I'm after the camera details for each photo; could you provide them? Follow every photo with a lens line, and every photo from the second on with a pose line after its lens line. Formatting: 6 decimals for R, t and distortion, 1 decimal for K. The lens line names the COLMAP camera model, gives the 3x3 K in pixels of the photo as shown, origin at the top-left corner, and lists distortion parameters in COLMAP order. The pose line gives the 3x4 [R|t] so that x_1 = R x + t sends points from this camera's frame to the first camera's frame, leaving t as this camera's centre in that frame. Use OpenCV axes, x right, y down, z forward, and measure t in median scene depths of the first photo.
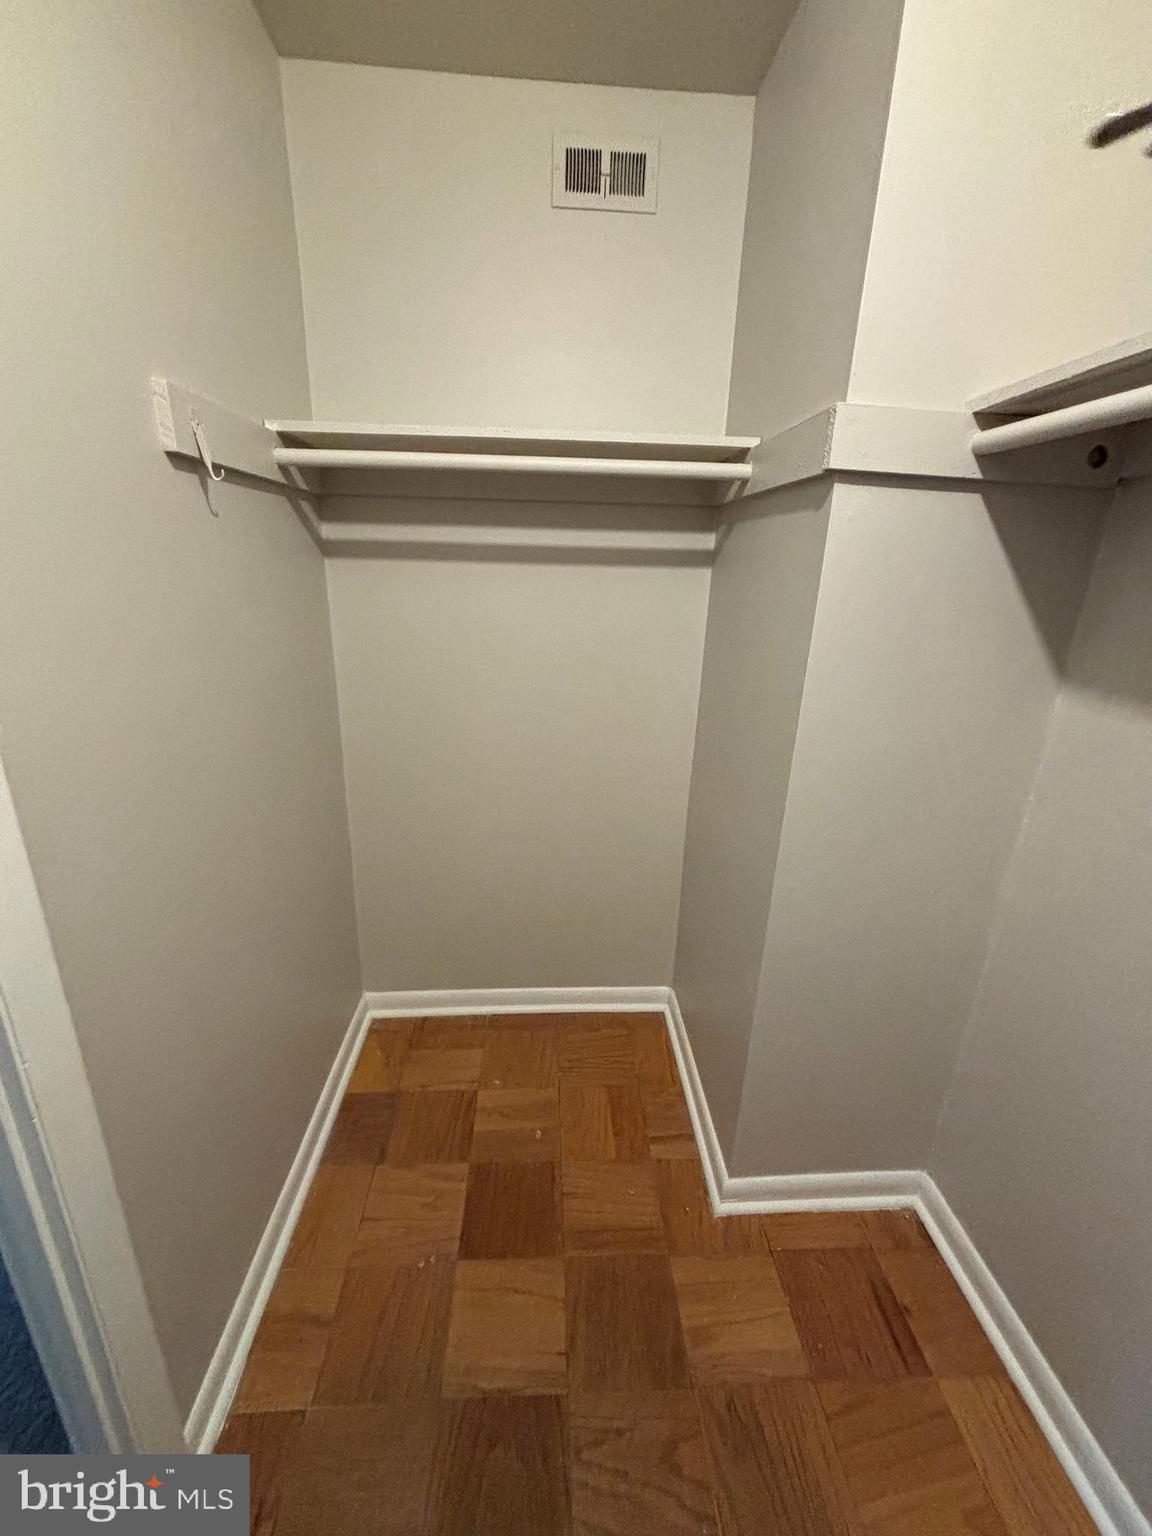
lens RADIAL K [[617.0, 0, 579.3], [0, 617.0, 766.1], [0, 0, 1]] dist [-0.000168, -0.000012]
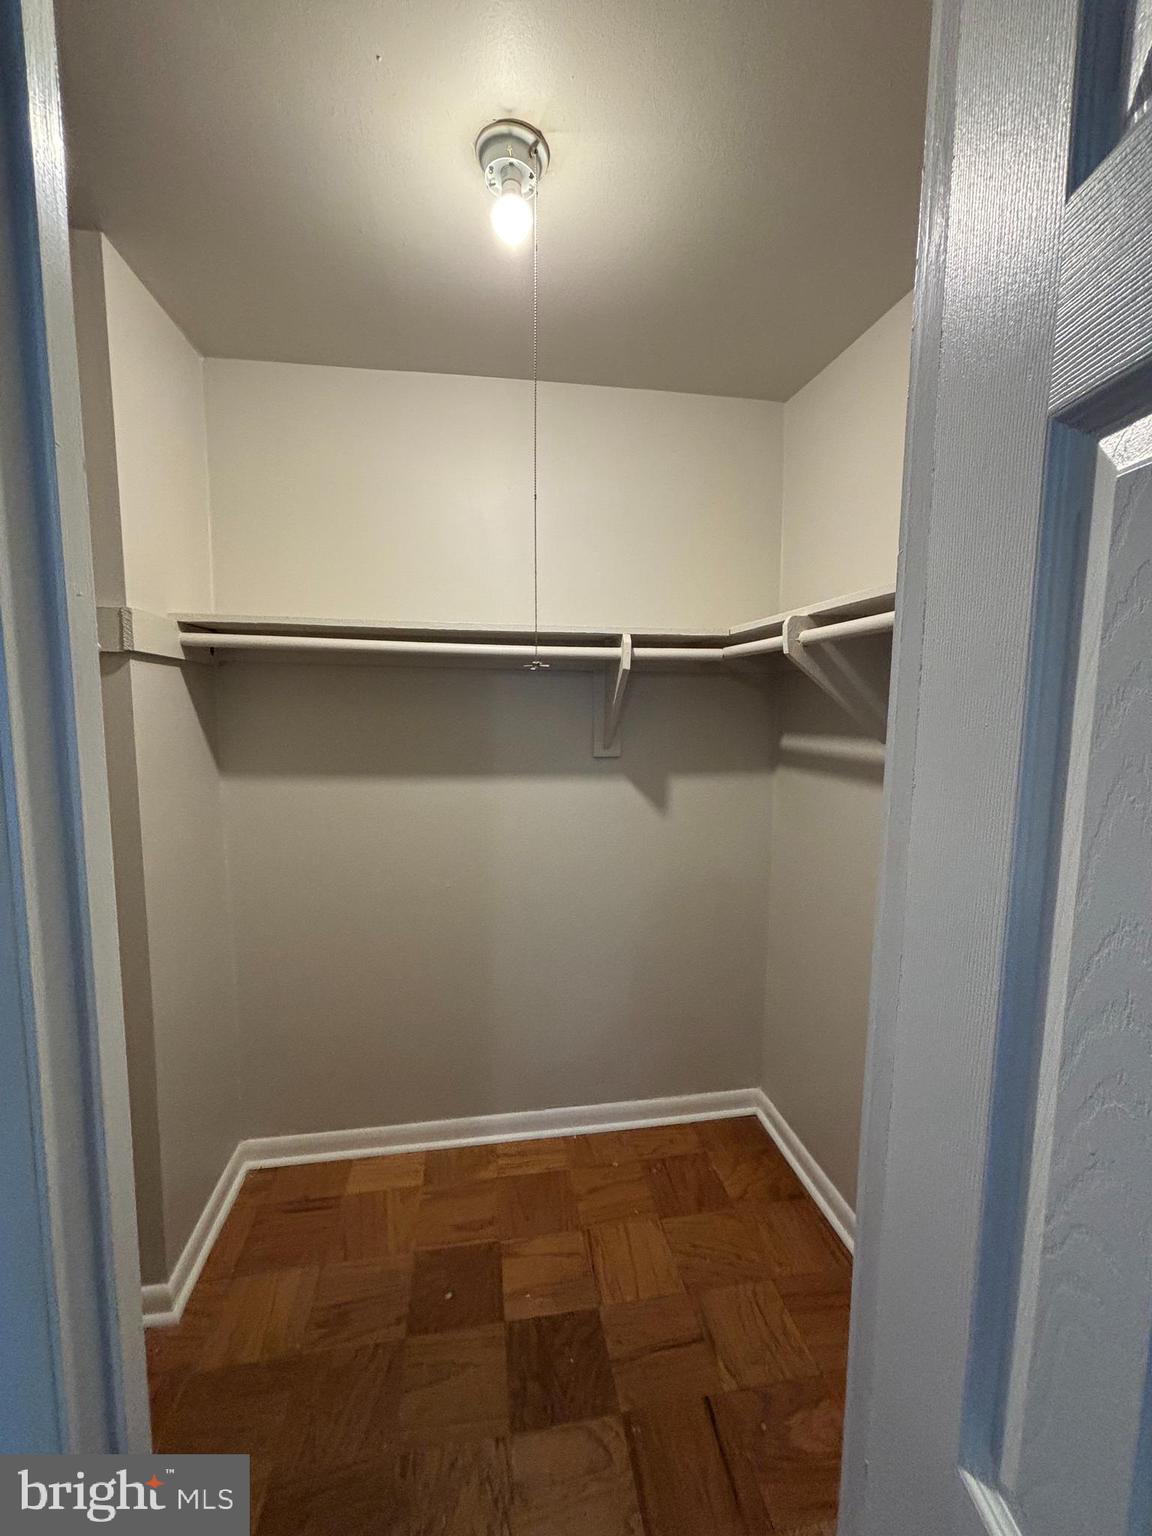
lens RADIAL K [[613.9, 0, 576.0], [0, 613.9, 768.0], [0, 0, 1]] dist [0.002407, 0.000233]
pose [[-0.113137, -0.141258, 0.983487, -0.852155], [0.298697, 0.939218, 0.169261, -0.130482], [-0.947618, 0.312914, -0.064067, 0.173288]]
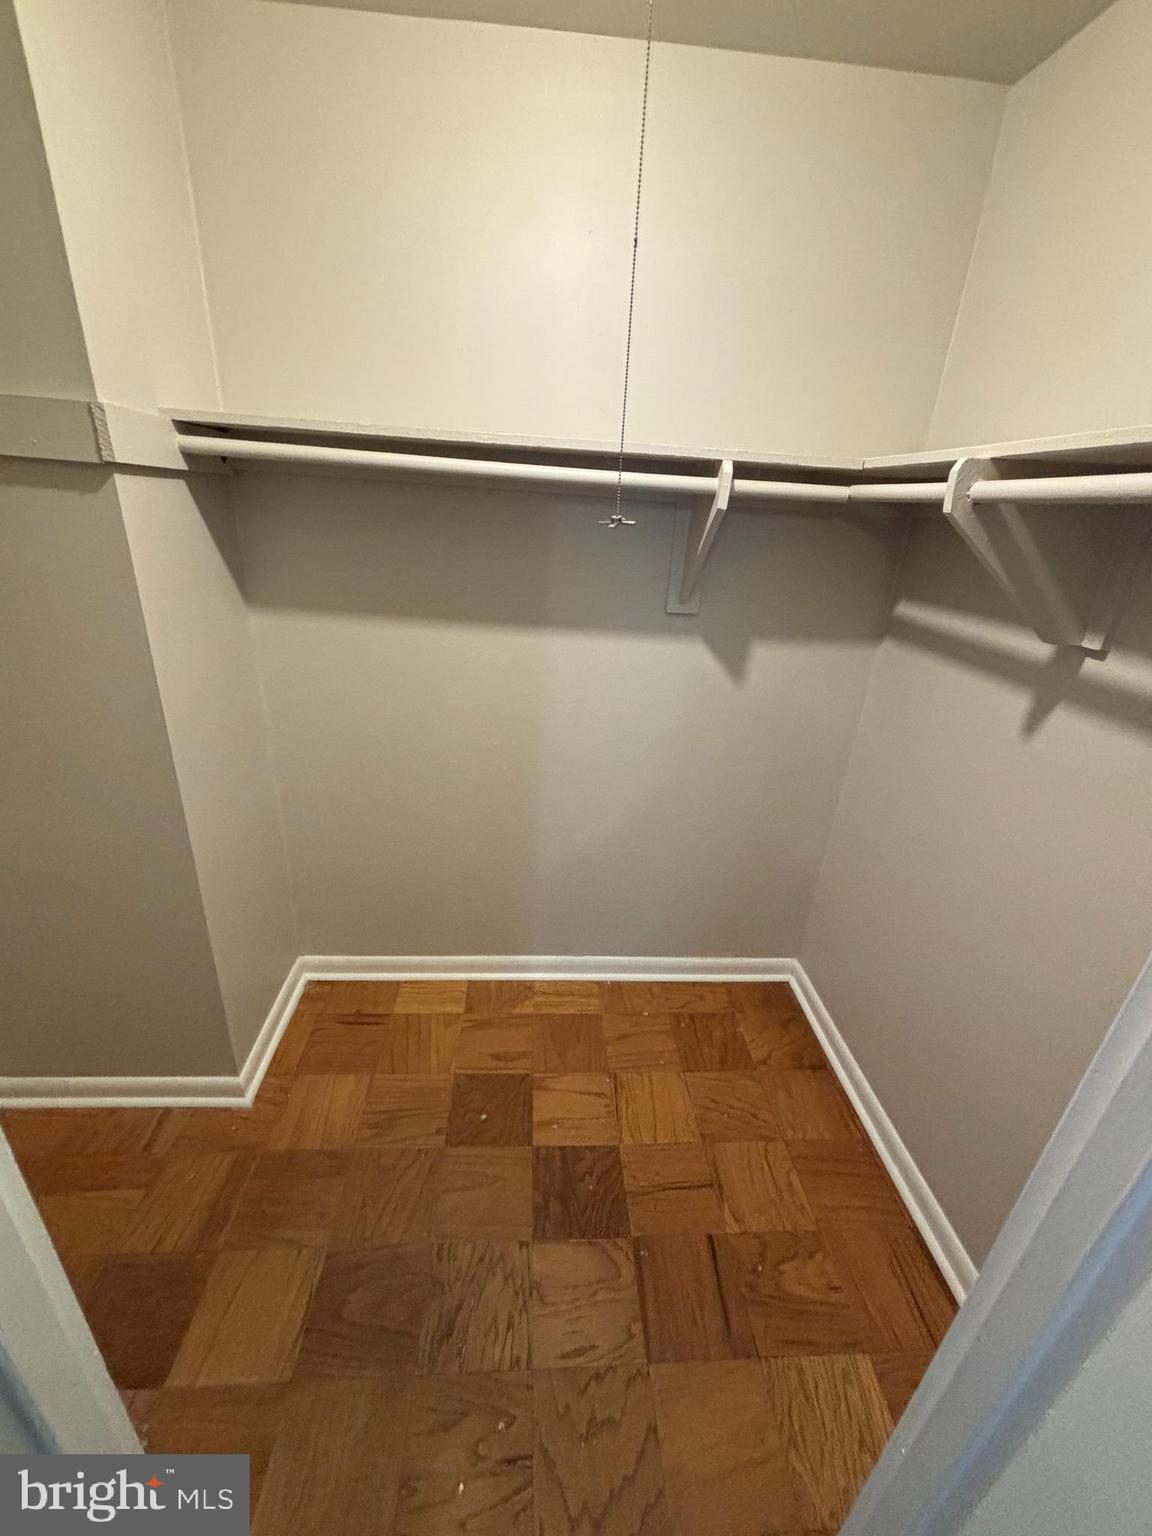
lens RADIAL K [[617.0, 0, 579.3], [0, 617.0, 766.1], [0, 0, 1]] dist [-0.000168, -0.000012]
pose [[-0.011977, -0.427629, 0.903875, -0.660364], [0.249744, 0.874012, 0.416810, -0.195797], [-0.968238, 0.230730, 0.096330, 0.153310]]
